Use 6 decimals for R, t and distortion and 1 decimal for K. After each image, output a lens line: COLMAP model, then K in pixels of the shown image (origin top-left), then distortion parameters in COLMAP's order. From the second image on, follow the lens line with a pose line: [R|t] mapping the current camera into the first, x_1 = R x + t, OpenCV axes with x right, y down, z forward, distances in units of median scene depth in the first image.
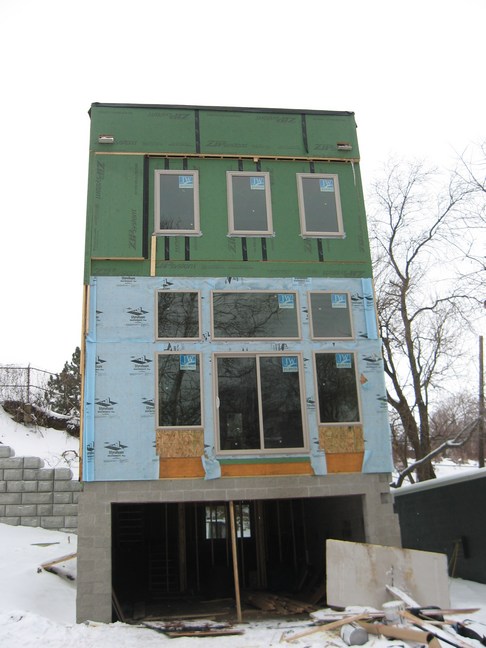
lens RADIAL K [[672.9, 0, 243.0], [0, 672.9, 324.0], [0, 0, 1]] dist [-0.126476, 0.024451]
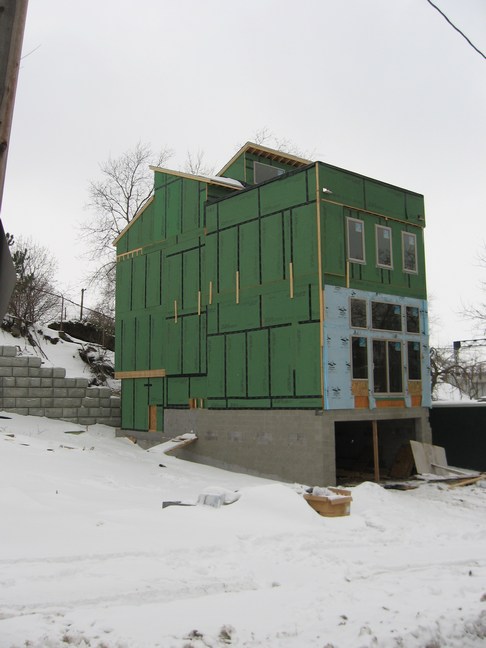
lens RADIAL K [[672.9, 0, 243.0], [0, 672.9, 324.0], [0, 0, 1]] dist [-0.126476, 0.024451]
pose [[0.835698, 0.096699, 0.540609, -1.248511], [-0.196449, 0.971879, 0.129839, -0.149274], [-0.512851, -0.214709, 0.831194, -0.271311]]
